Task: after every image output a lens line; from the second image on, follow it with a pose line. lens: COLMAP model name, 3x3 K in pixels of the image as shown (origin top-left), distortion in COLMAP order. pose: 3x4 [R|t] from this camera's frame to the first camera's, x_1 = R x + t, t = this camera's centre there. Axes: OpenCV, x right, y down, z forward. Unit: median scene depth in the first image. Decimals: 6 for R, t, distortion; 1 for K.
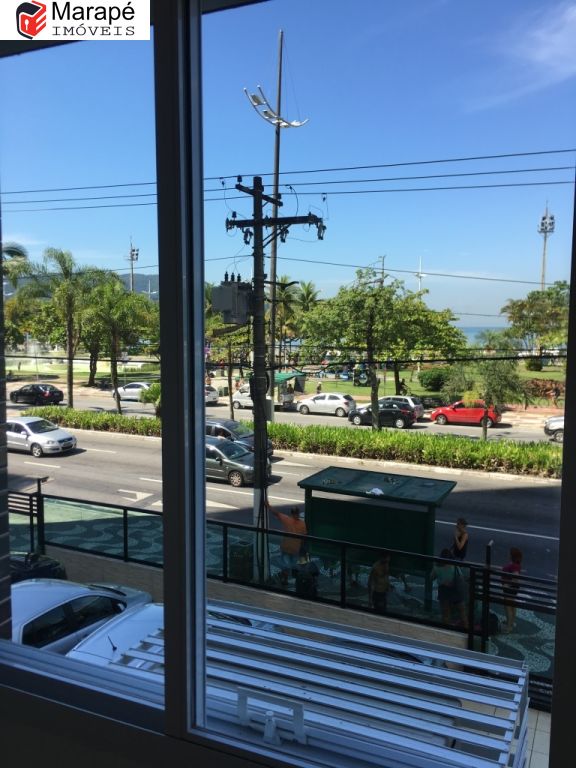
lens RADIAL K [[653.2, 0, 289.8], [0, 653.2, 384.3], [0, 0, 1]] dist [0.045566, -0.034311]
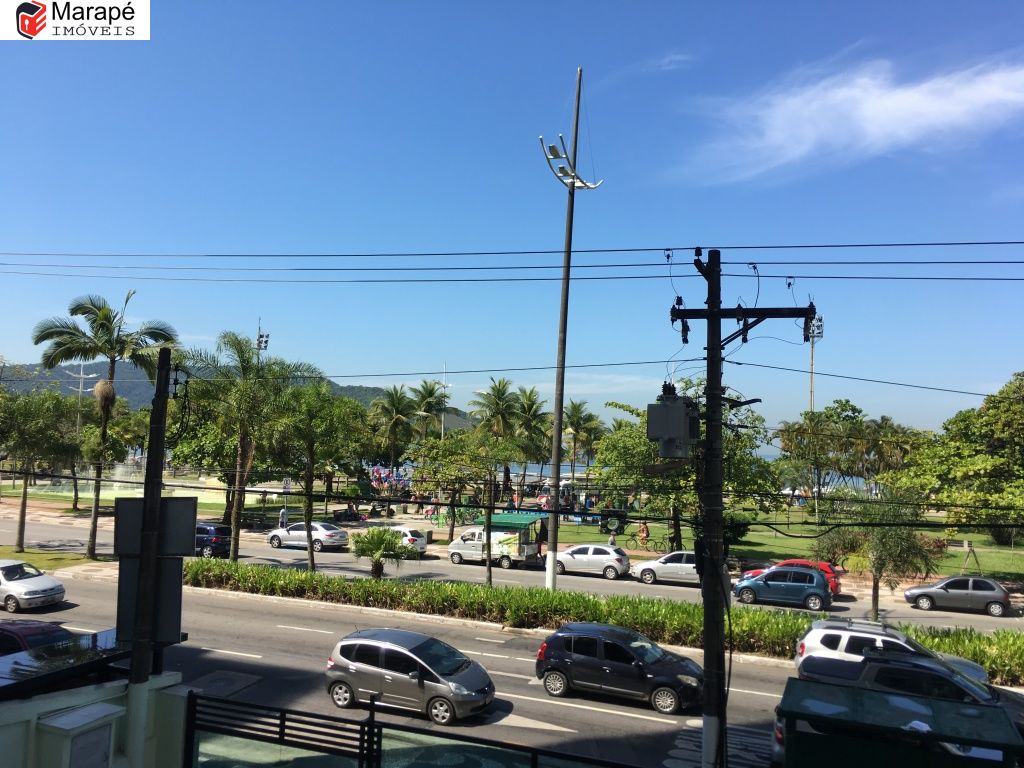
lens RADIAL K [[870.9, 0, 511.4], [0, 870.9, 383.9], [0, 0, 1]] dist [0.045566, -0.034311]
pose [[0.995684, 0.037343, 0.084969, -0.148318], [-0.023559, 0.987191, -0.157794, -0.009647], [-0.089773, 0.155111, 0.983810, 0.052773]]
